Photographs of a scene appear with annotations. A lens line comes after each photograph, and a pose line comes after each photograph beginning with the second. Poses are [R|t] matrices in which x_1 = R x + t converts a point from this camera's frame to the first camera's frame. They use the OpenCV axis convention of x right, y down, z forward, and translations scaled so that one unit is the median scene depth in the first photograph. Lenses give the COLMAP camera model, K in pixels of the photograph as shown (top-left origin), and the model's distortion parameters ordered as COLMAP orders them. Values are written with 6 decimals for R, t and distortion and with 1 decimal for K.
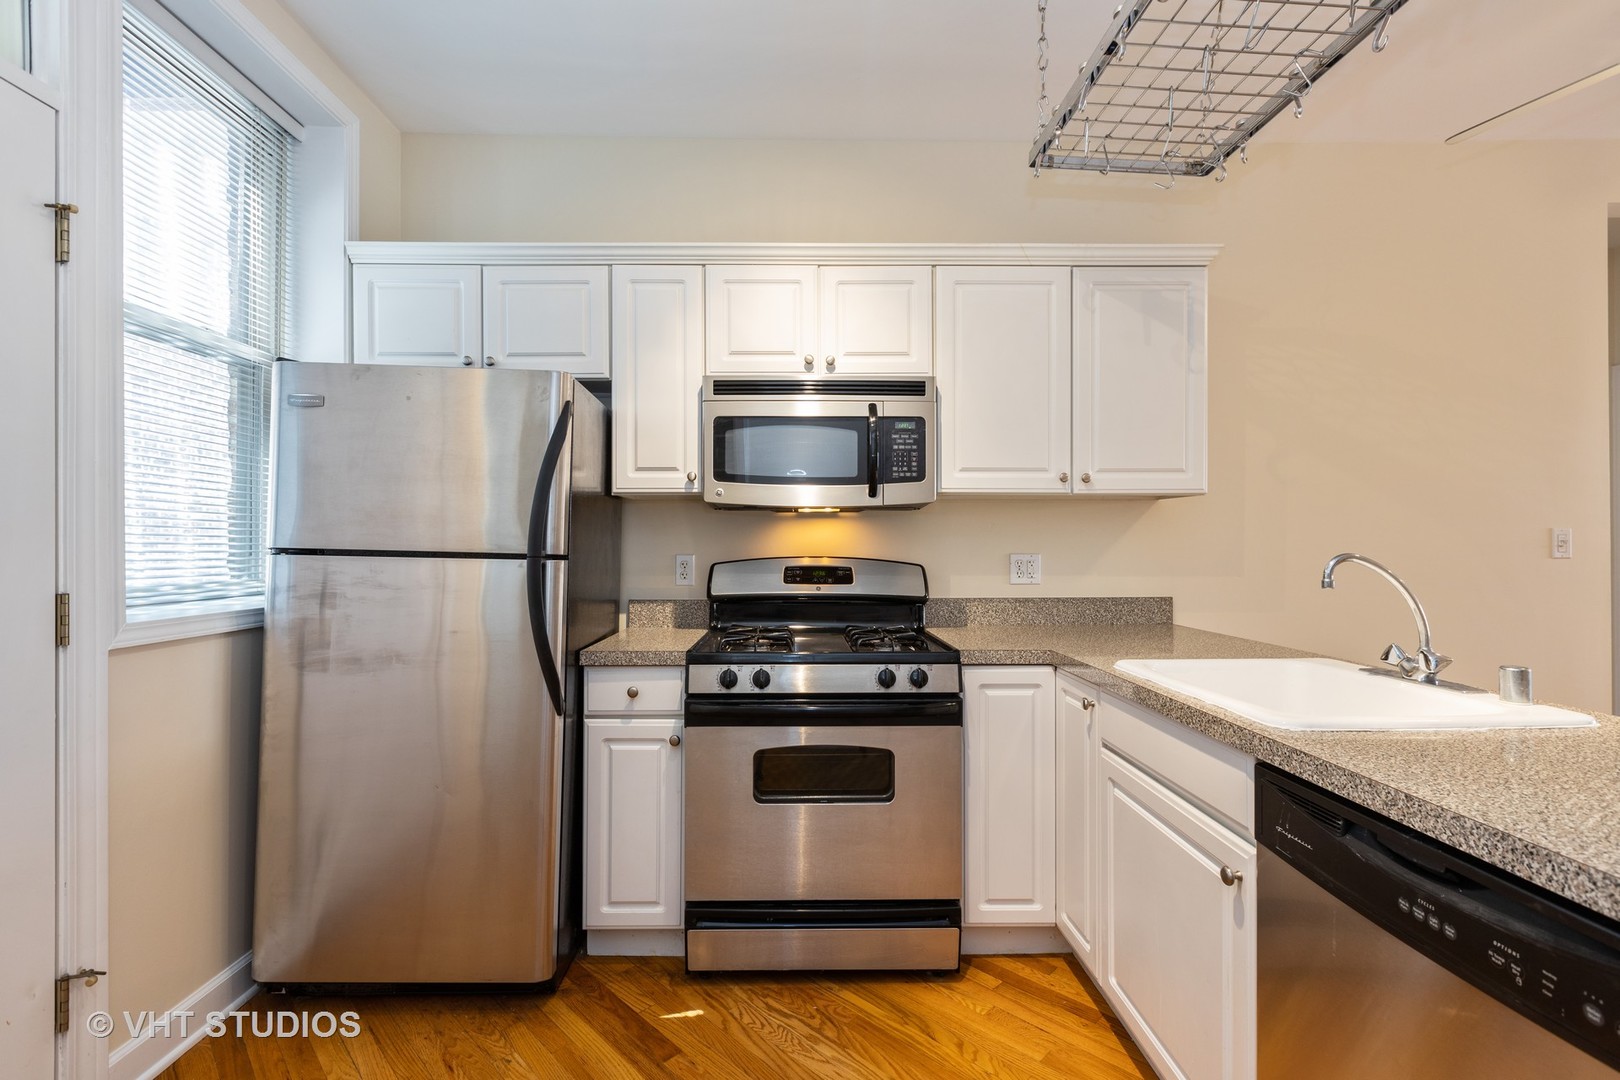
lens RADIAL K [[730.8, 0, 810.0], [0, 730.8, 540.0], [0, 0, 1]] dist [-0.000606, -0.000036]
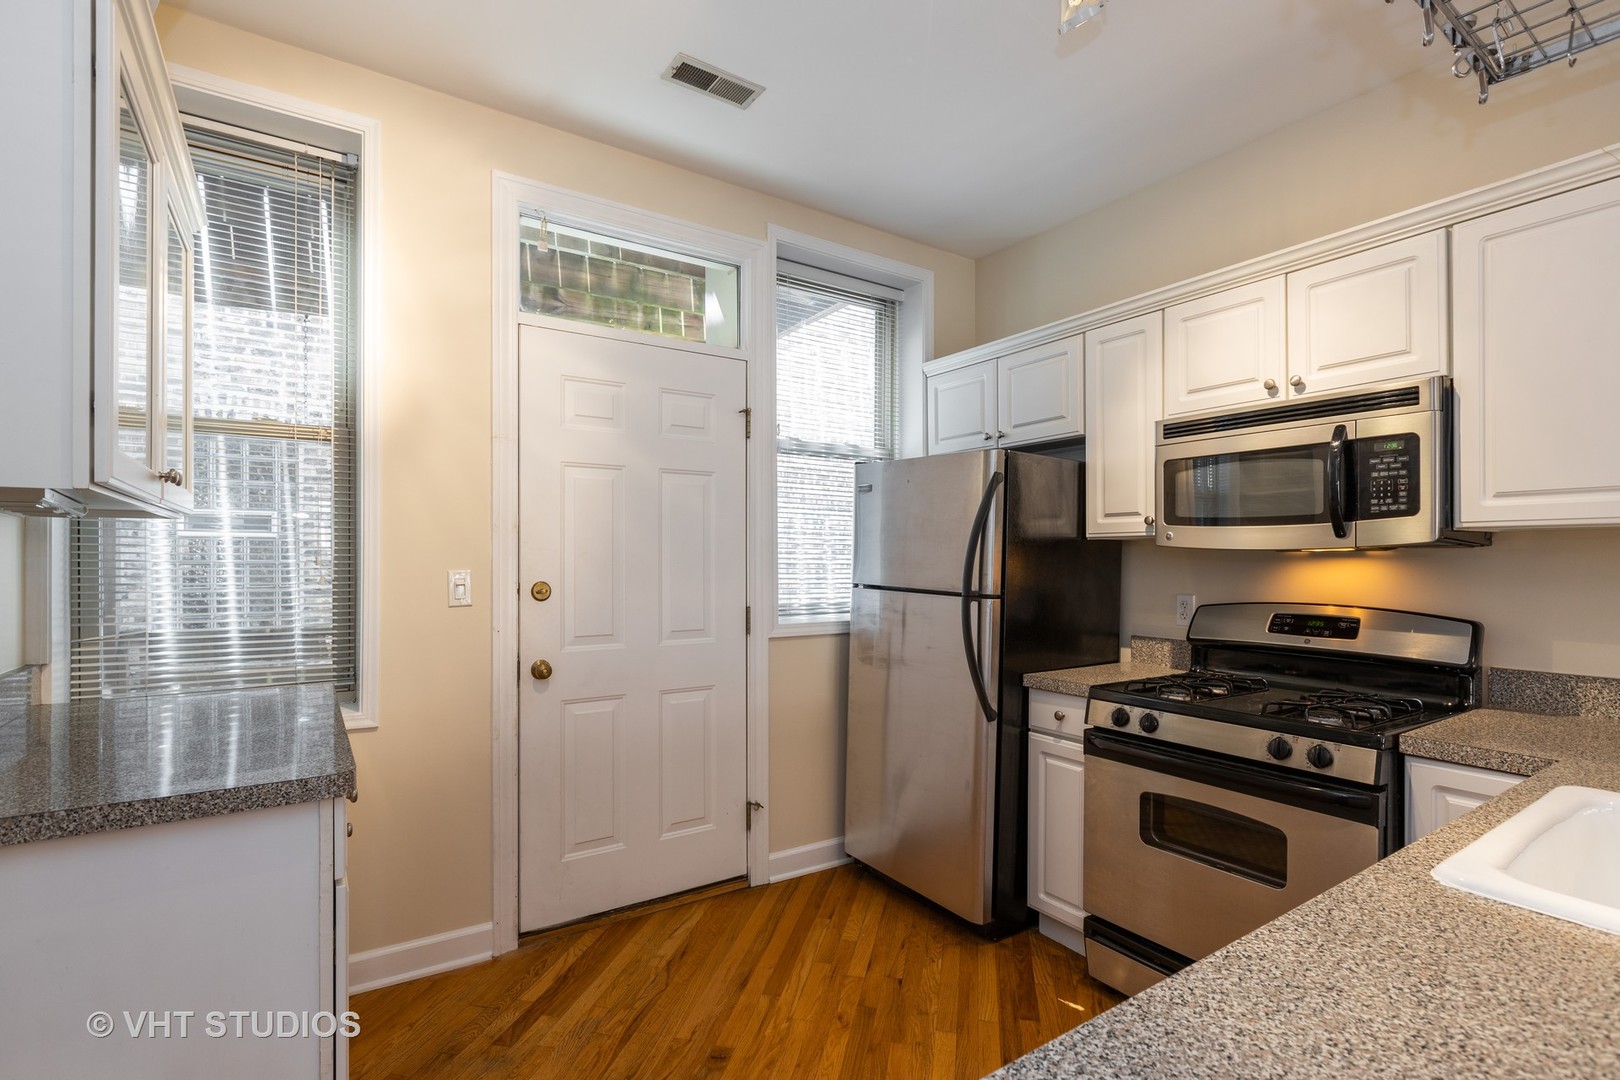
lens RADIAL K [[764.3, 0, 808.9], [0, 764.3, 557.6], [0, 0, 1]] dist [-0.001235, -0.000460]
pose [[0.540419, 0.000870, -0.841396, 0.489124], [0.003330, 0.999989, 0.003172, -0.040180], [0.841389, -0.004516, 0.540411, 0.017784]]
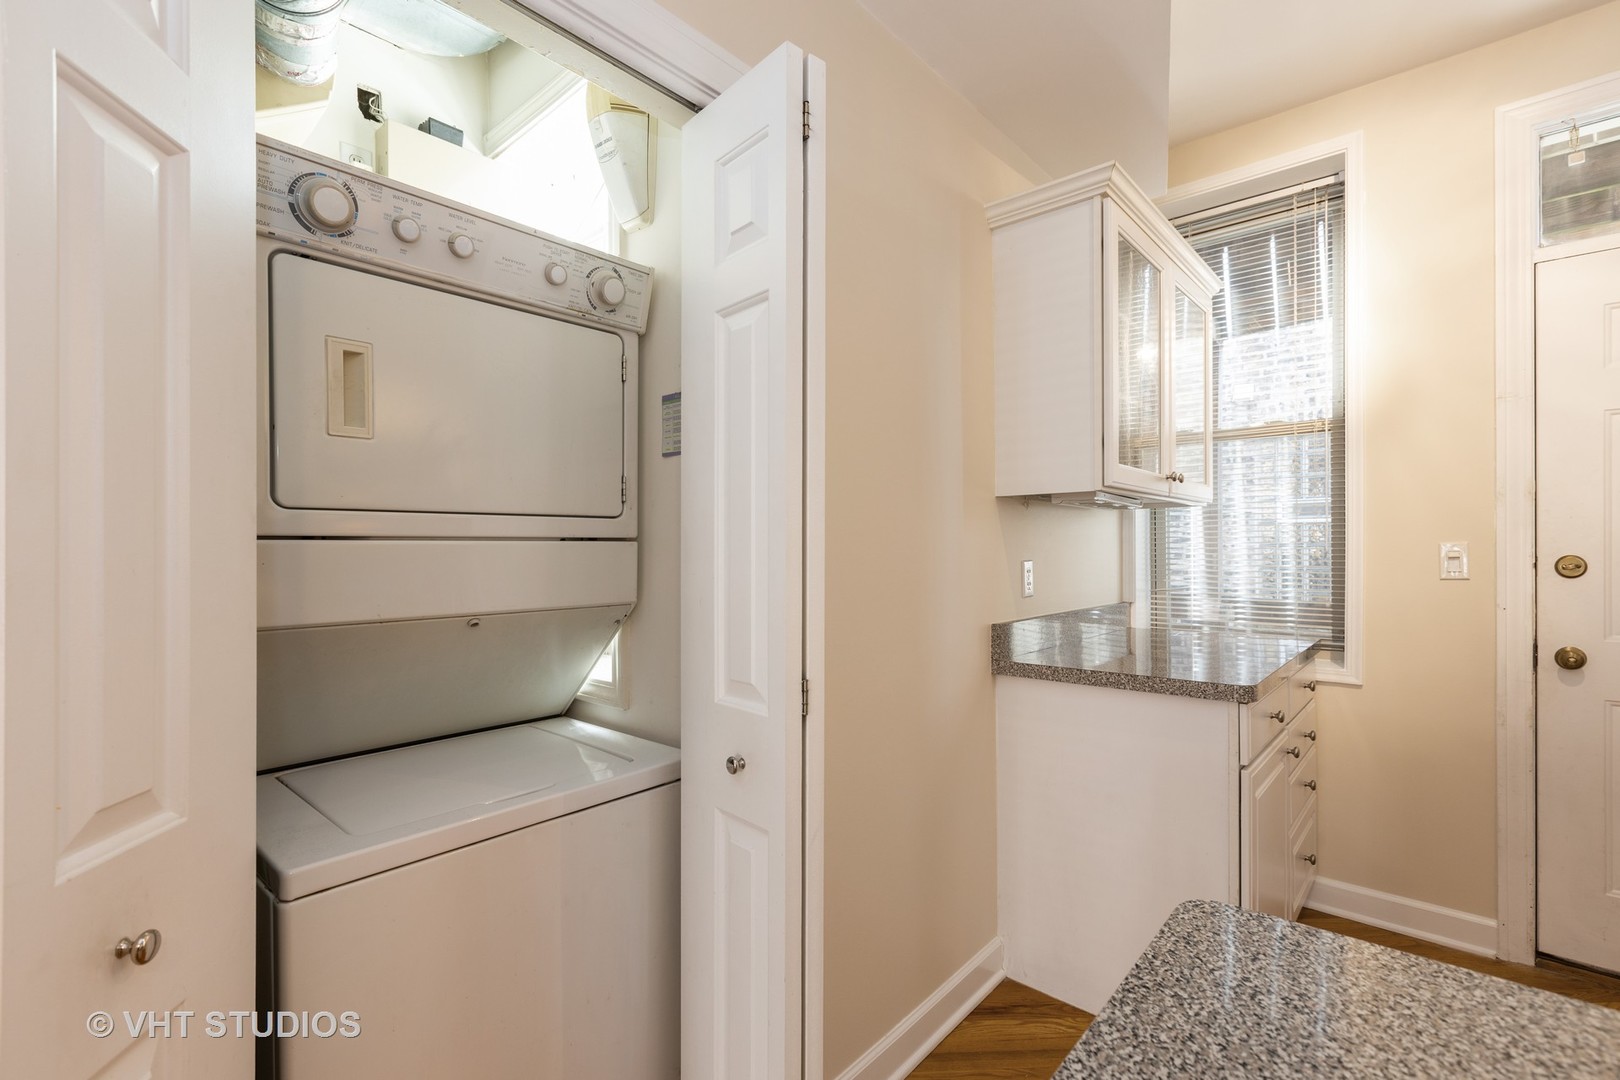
lens RADIAL K [[738.1, 0, 809.0], [0, 738.1, 556.3], [0, 0, 1]] dist [0.002167, 0.000769]
pose [[-0.669942, 0.012286, -0.742312, 0.655778], [0.012954, 0.999904, 0.004857, -0.018994], [0.742301, -0.006362, -0.670037, 0.201145]]
